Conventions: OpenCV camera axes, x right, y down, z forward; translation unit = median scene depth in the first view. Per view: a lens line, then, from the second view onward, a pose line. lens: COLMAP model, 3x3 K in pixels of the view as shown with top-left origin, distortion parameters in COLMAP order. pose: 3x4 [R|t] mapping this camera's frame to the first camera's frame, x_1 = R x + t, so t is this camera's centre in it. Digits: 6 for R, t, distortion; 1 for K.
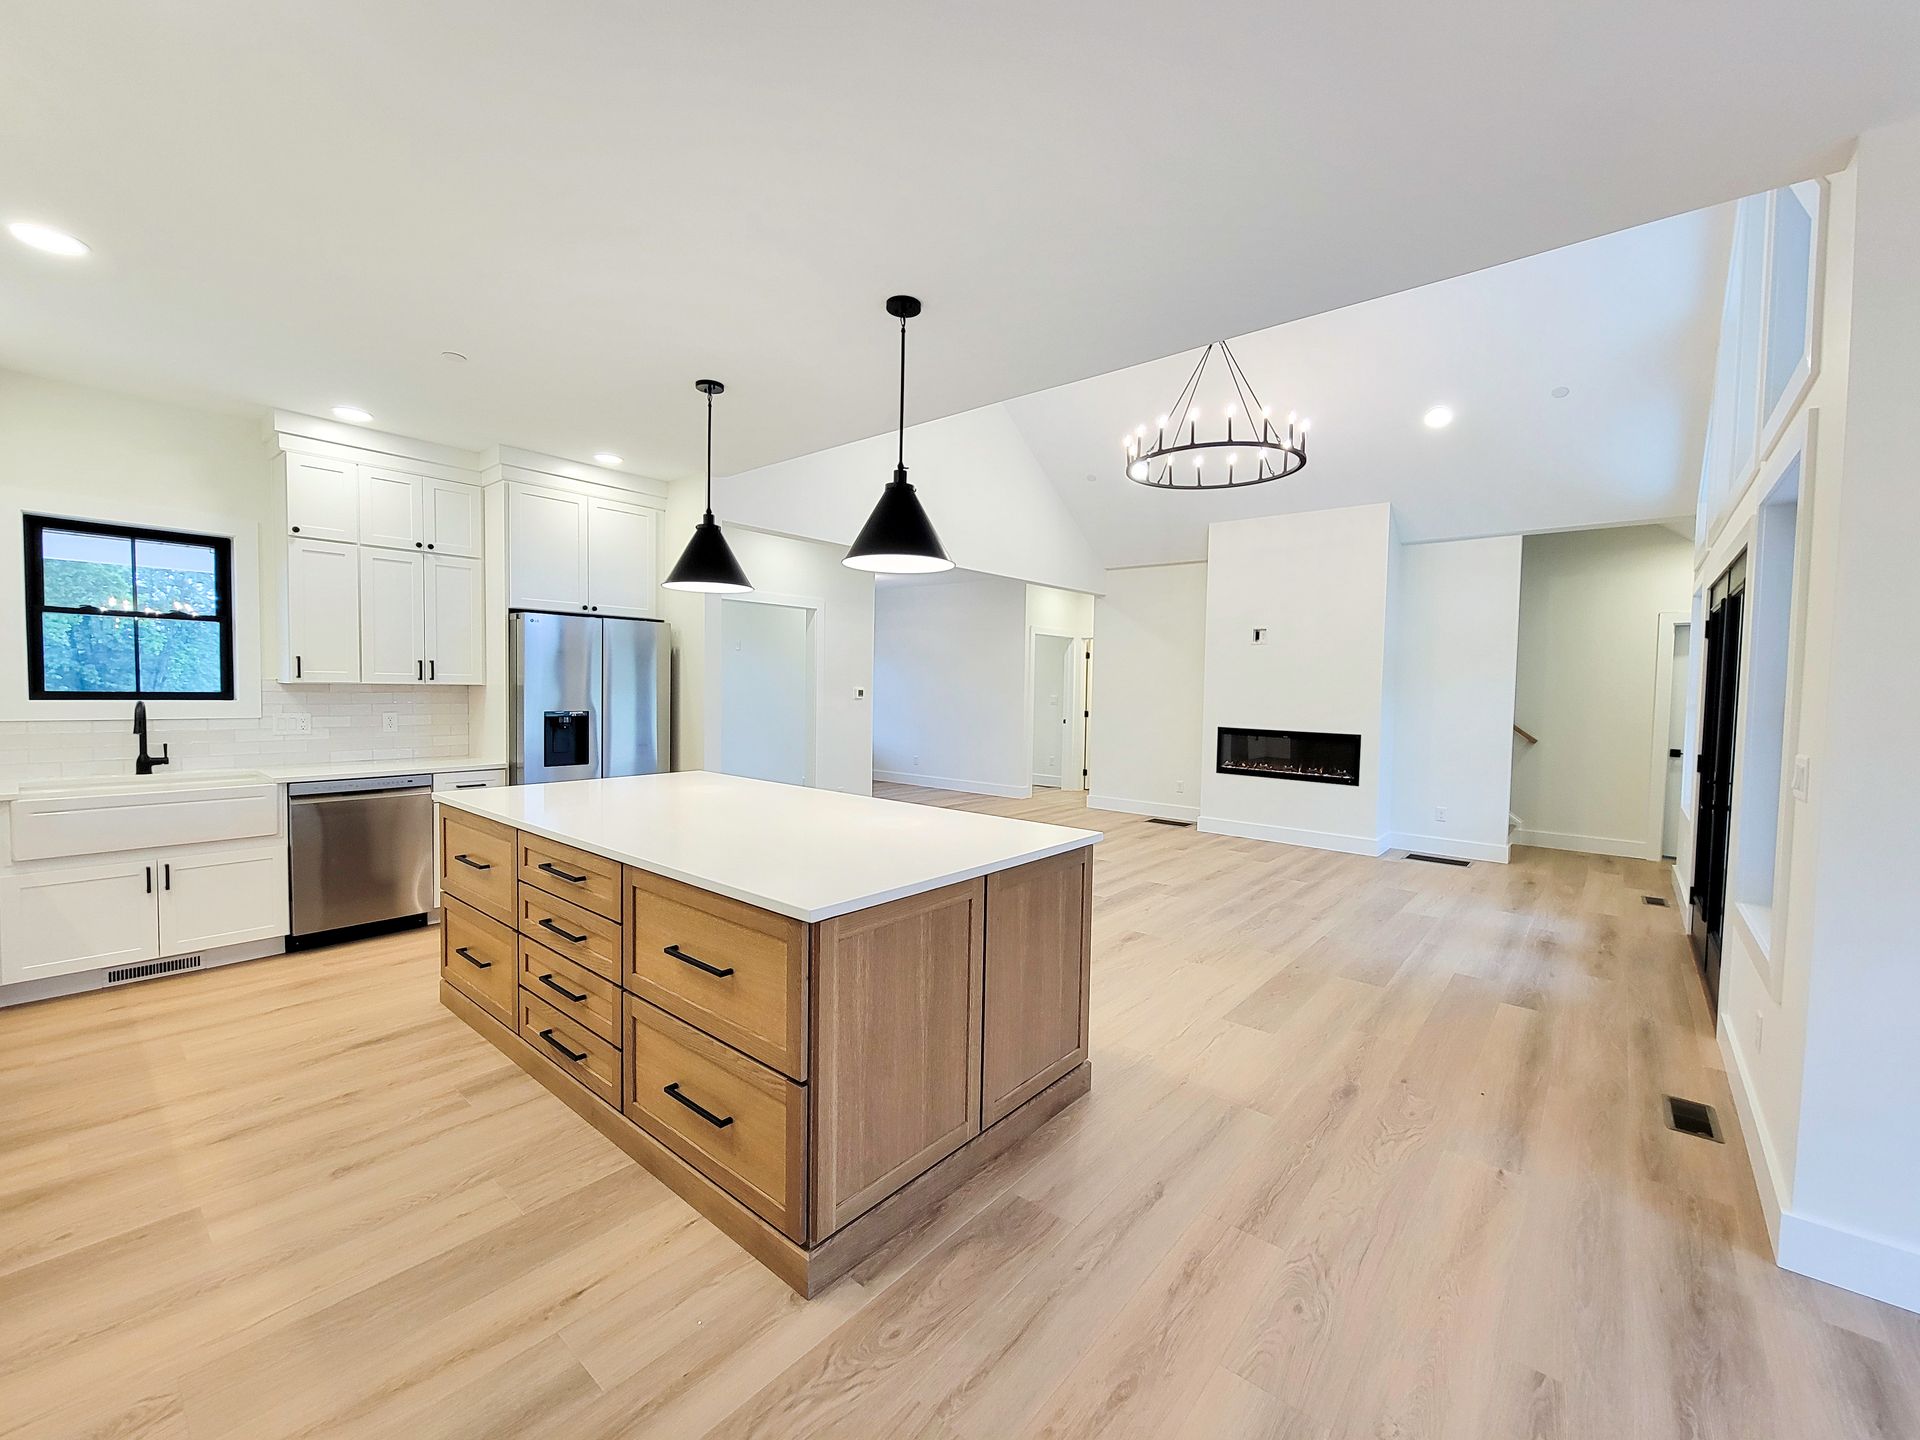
lens RADIAL K [[787.8, 0, 967.9], [0, 787.8, 717.7], [0, 0, 1]] dist [-0.000341, -0.002173]
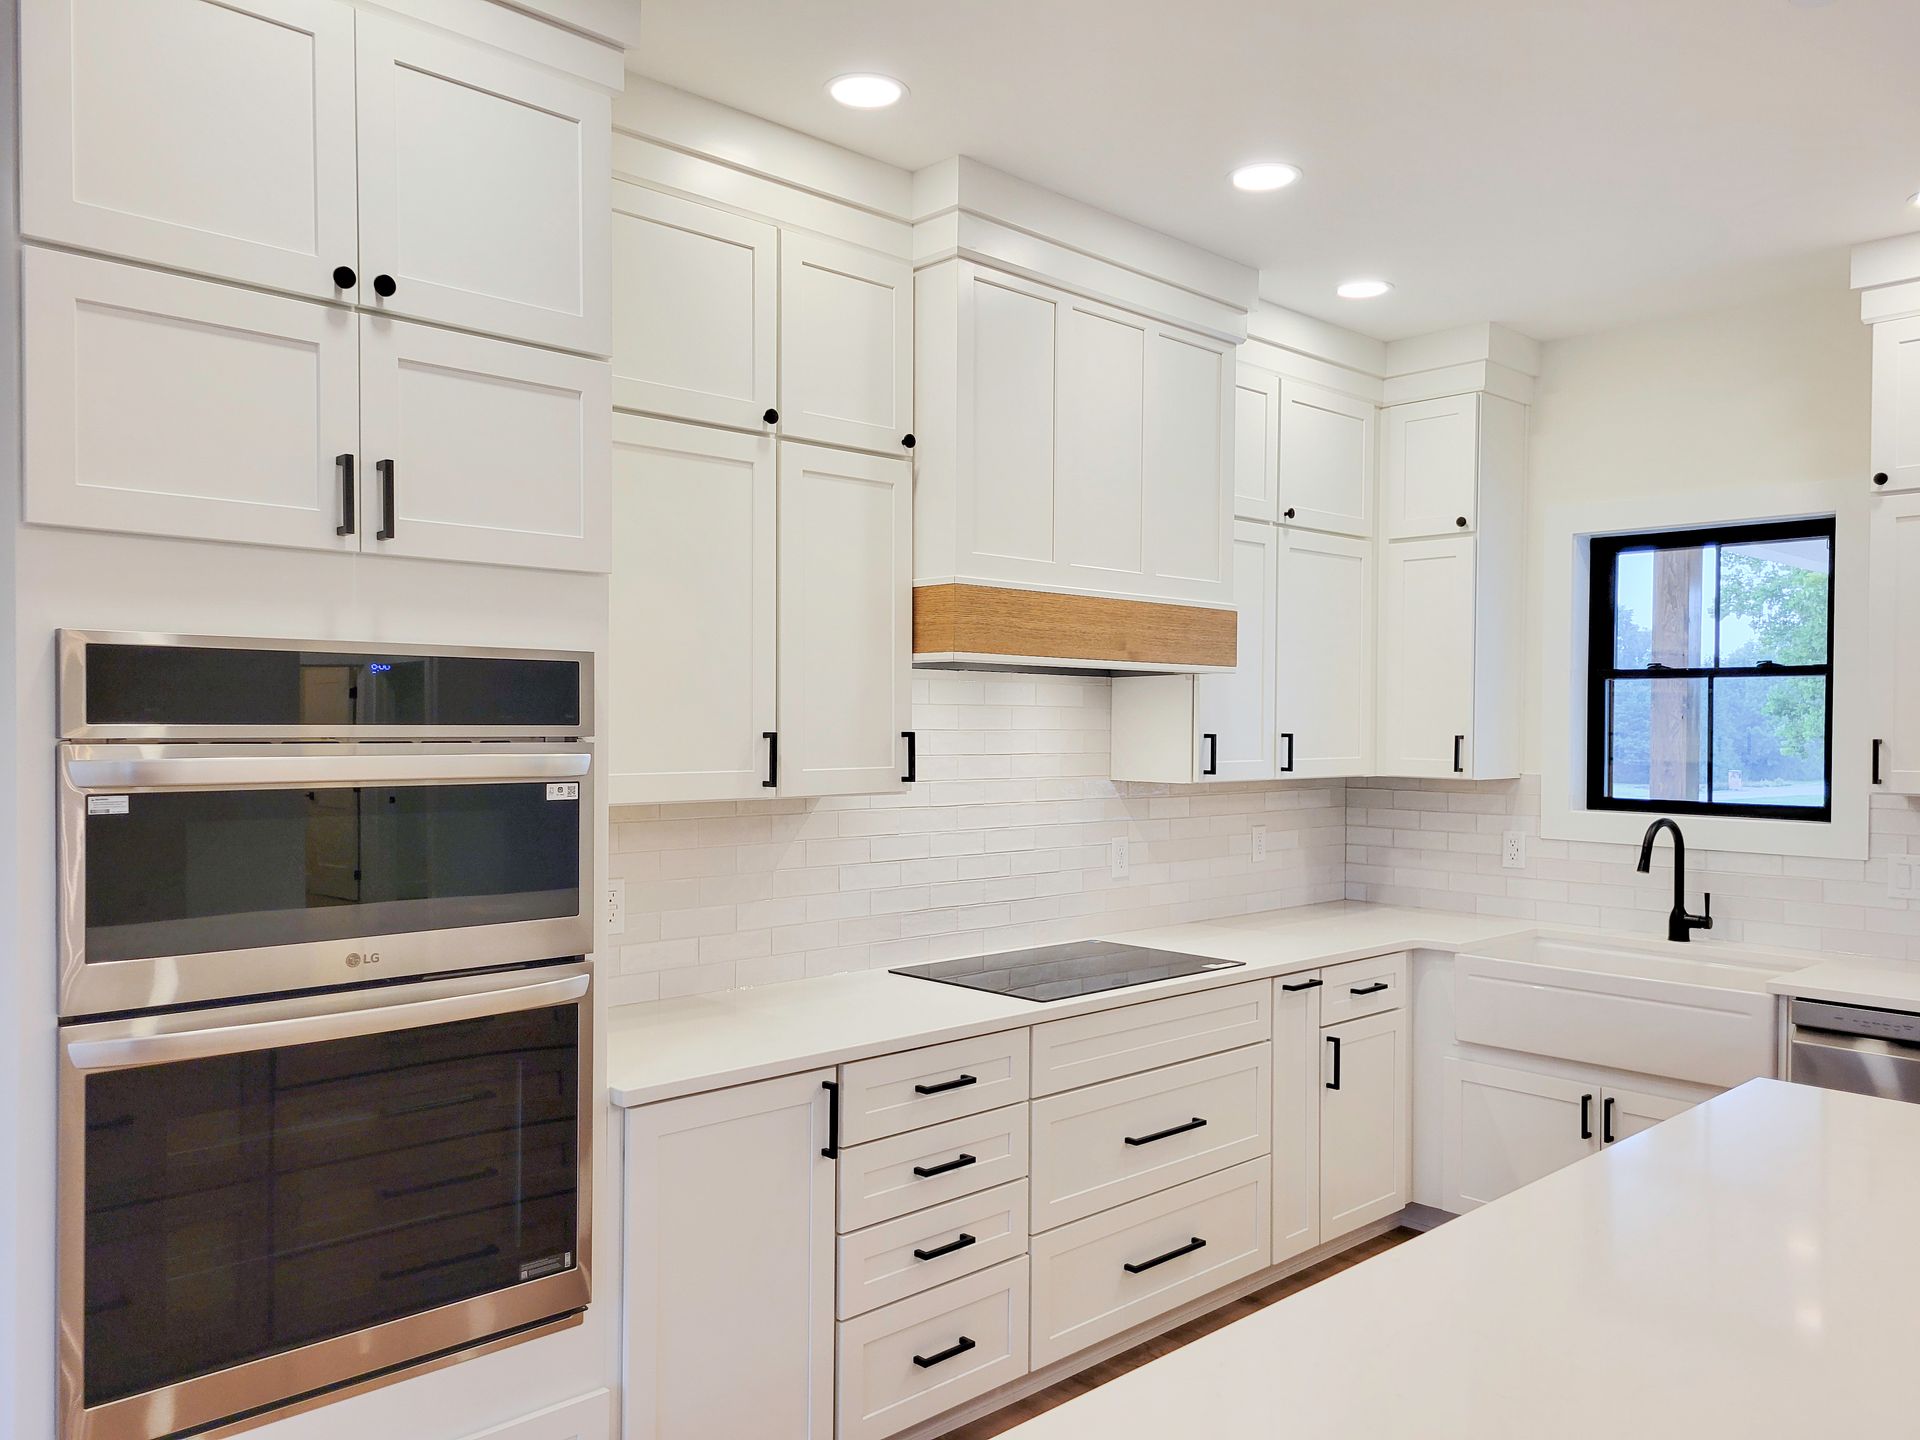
lens RADIAL K [[1446.8, 0, 961.4], [0, 1446.8, 740.6], [0, 0, 1]] dist [0.046645, -0.028052]
pose [[-0.115322, -0.007281, -0.993301, 0.122839], [-0.050991, 0.998698, -0.001400, -0.054029], [0.992018, 0.050488, -0.115543, 0.619890]]
